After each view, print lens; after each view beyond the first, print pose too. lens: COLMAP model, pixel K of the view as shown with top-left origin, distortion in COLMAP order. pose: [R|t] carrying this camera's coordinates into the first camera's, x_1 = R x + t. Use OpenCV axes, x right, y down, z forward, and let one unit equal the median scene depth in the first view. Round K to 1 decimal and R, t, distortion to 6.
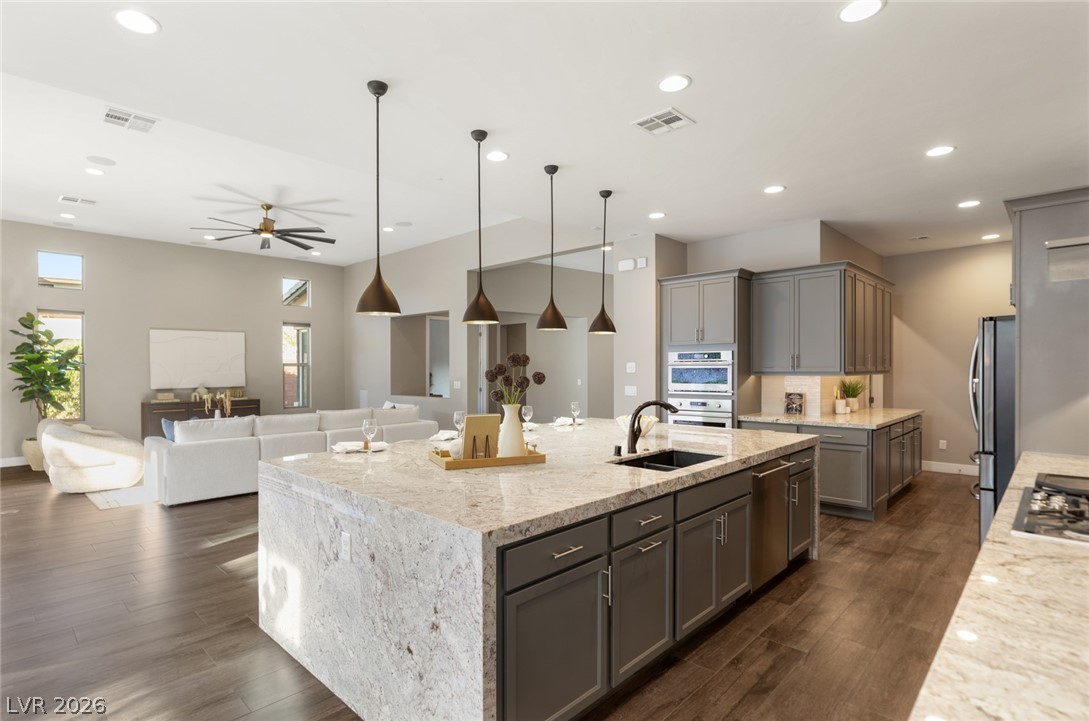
lens RADIAL K [[542.3, 0, 512.8], [0, 542.3, 374.0], [0, 0, 1]] dist [-0.000638, 0.000607]
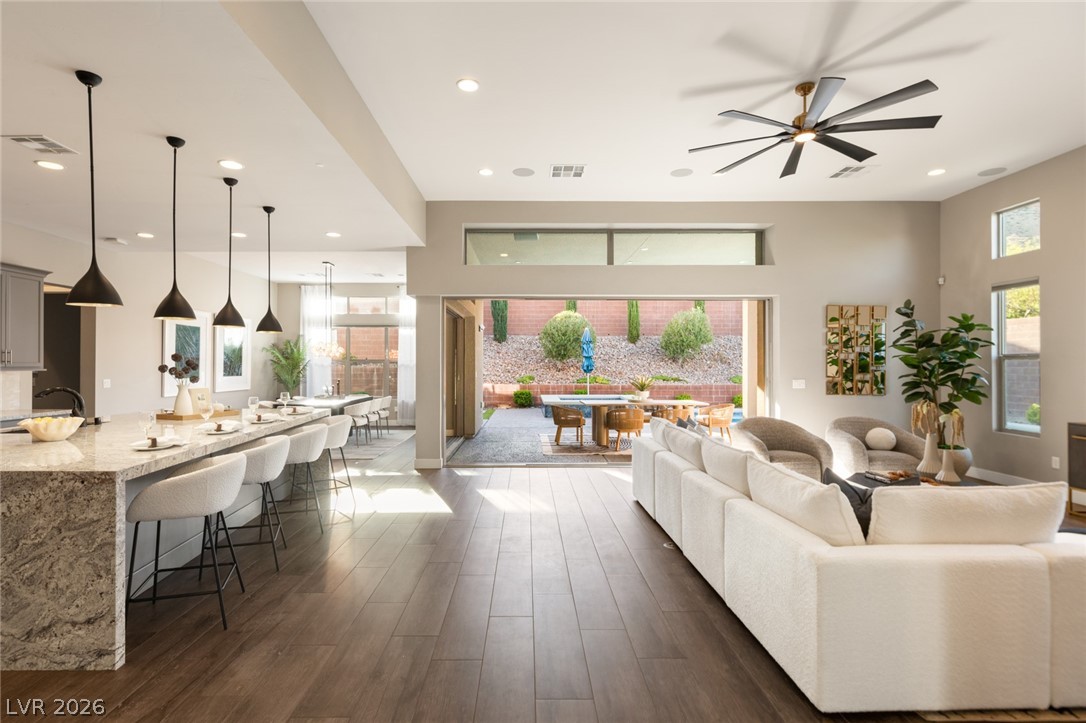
lens RADIAL K [[520.0, 0, 526.7], [0, 520.0, 361.1], [0, 0, 1]] dist [-0.001667, -0.000044]
pose [[-0.700512, -0.001422, -0.713639, 0.154740], [-0.006663, 0.999967, 0.004547, -0.011095], [0.713609, 0.007940, -0.700499, 1.122644]]
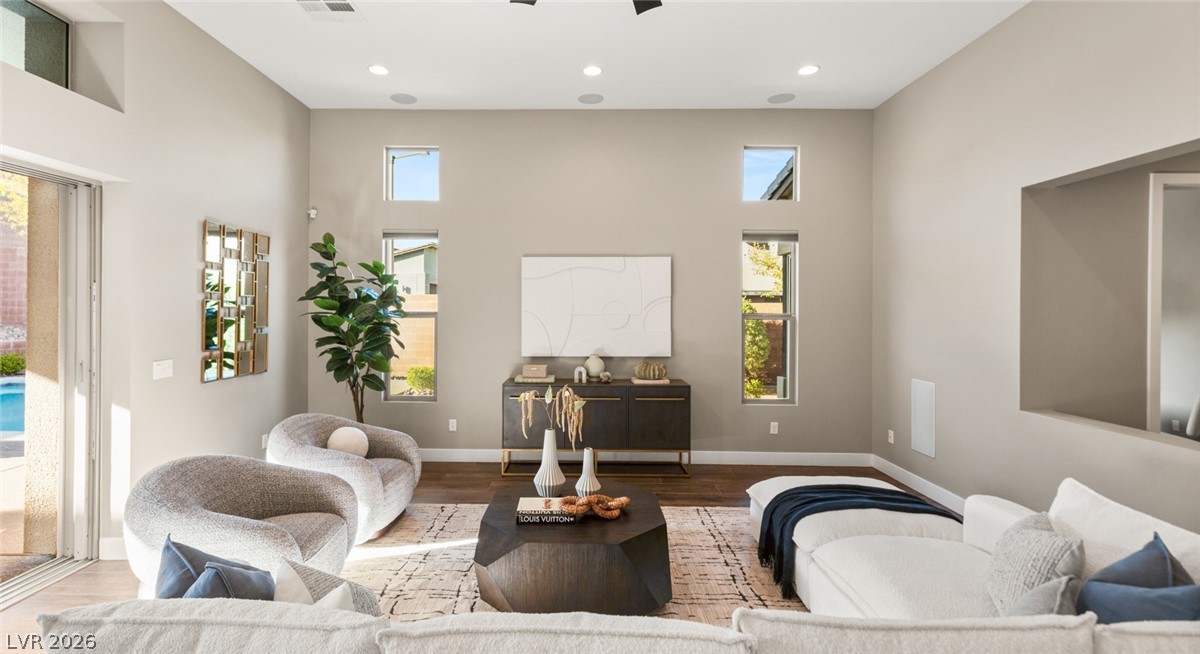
lens RADIAL K [[536.8, 0, 573.4], [0, 536.8, 308.4], [0, 0, 1]] dist [0.001480, 0.000056]
pose [[0.702818, 0.006564, -0.711339, -0.247117], [-0.017195, 0.999822, -0.007763, -0.025978], [0.711162, 0.017687, 0.702806, 0.748702]]
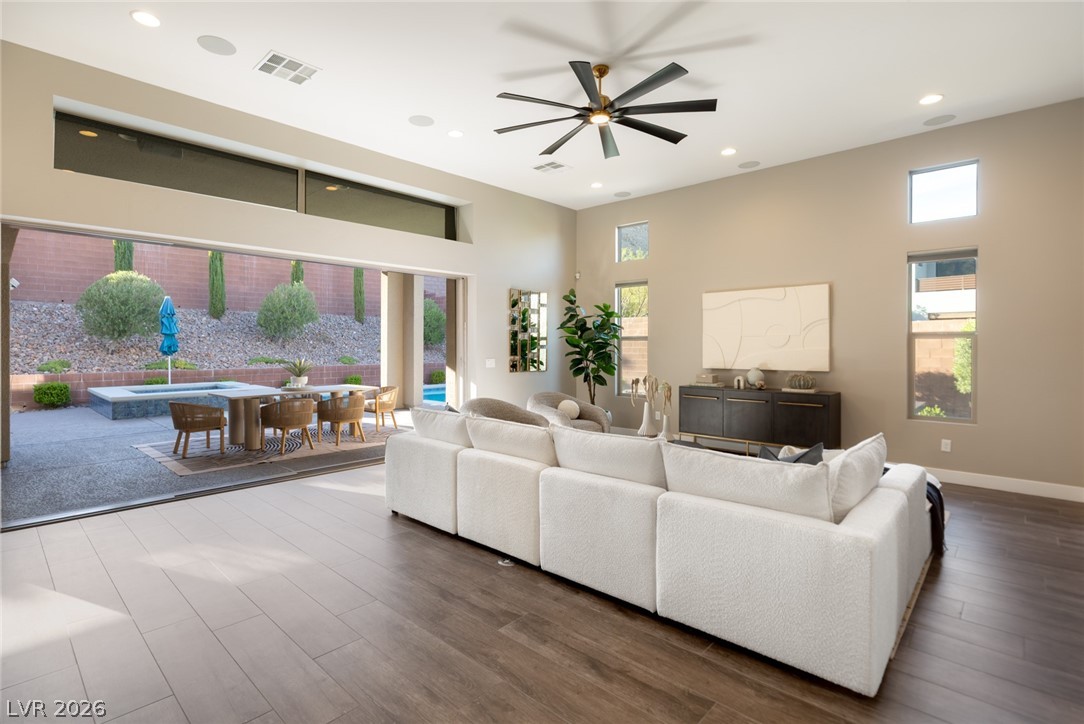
lens RADIAL K [[523.5, 0, 523.7], [0, 523.5, 345.8], [0, 0, 1]] dist [-0.003574, -0.000303]
pose [[0.027618, 0.005697, -0.999602, 0.115269], [-0.012582, 0.999907, 0.005351, -0.007034], [0.999539, 0.012429, 0.027687, 0.858115]]
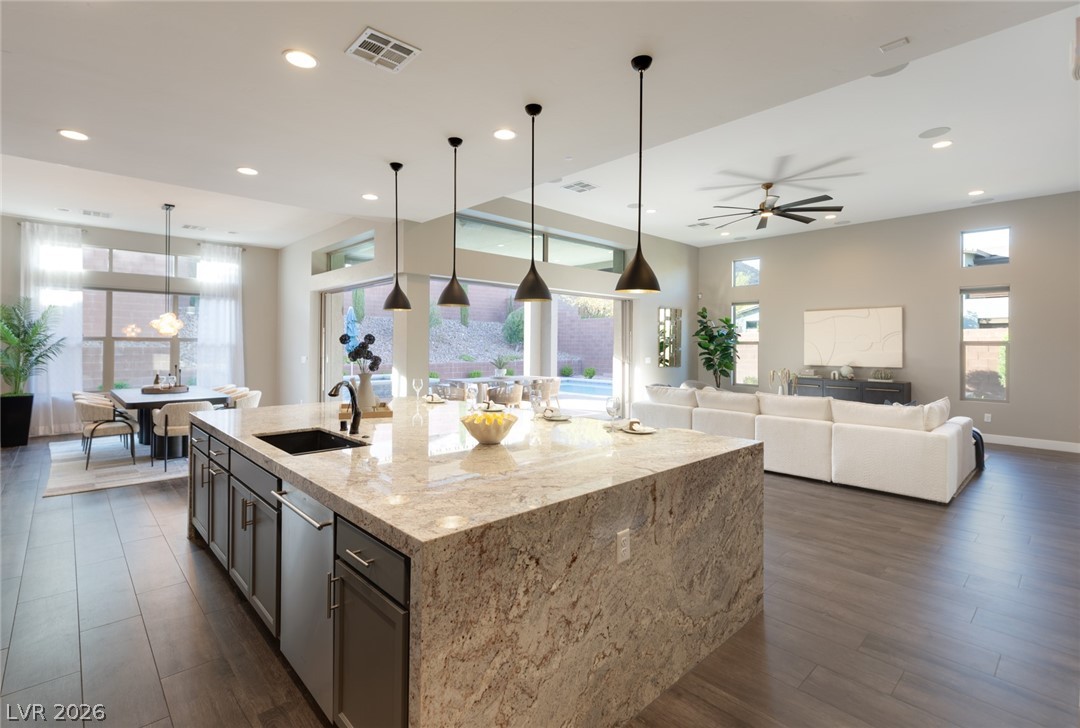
lens RADIAL K [[508.6, 0, 533.6], [0, 508.6, 340.9], [0, 0, 1]] dist [0.006151, 0.000262]
pose [[-0.031110, -0.004085, -0.999508, 0.475582], [-0.018539, 0.999822, -0.003509, -0.009618], [0.999344, 0.018421, -0.031180, 0.572170]]
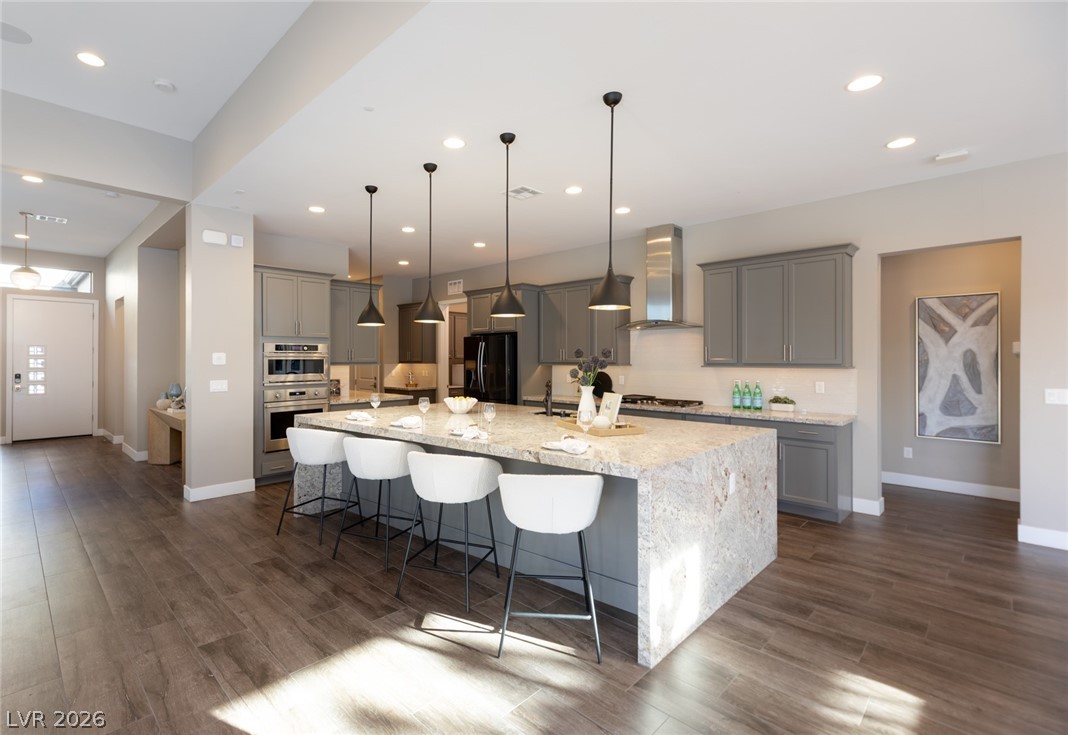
lens RADIAL K [[492.2, 0, 490.1], [0, 492.2, 355.2], [0, 0, 1]] dist [0.000715, 0.000000]
pose [[0.001238, 0.012209, 0.999925, -0.479903], [0.011458, 0.999860, -0.012222, -0.002416], [-0.999934, 0.011472, 0.001098, 0.493207]]
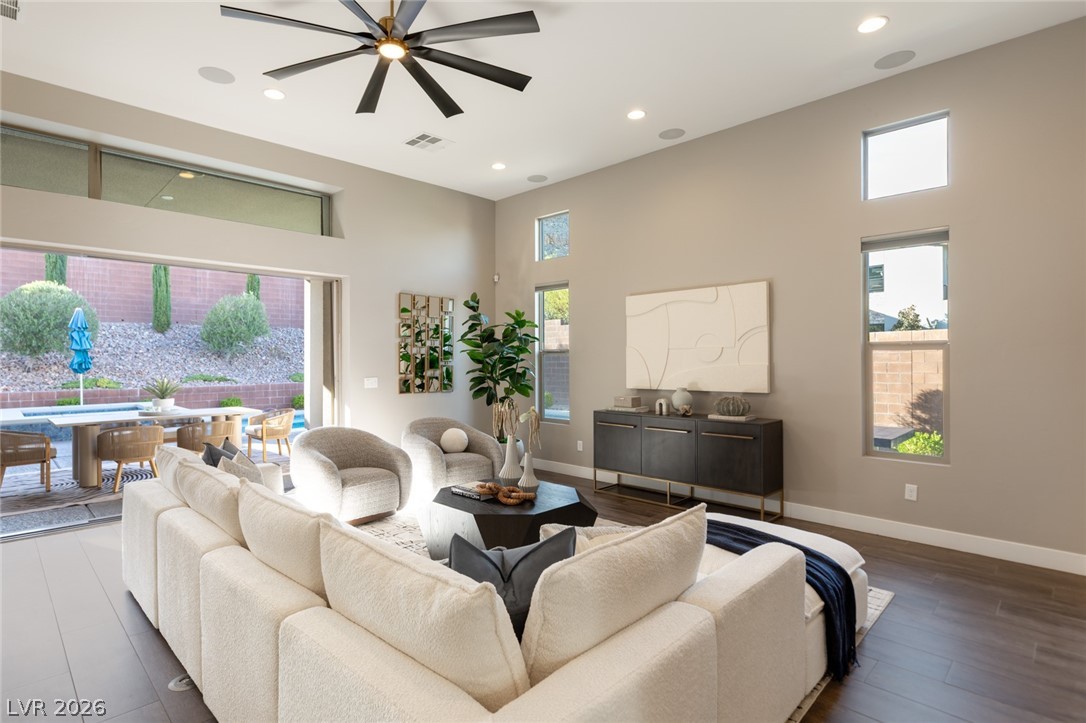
lens RADIAL K [[547.5, 0, 520.0], [0, 547.5, 357.2], [0, 0, 1]] dist [-0.003139, -0.000463]
pose [[-0.004452, -0.000694, -0.999990, -0.013989], [-0.008292, 0.999965, -0.000657, -0.009372], [0.999956, 0.008289, -0.004458, 1.050961]]
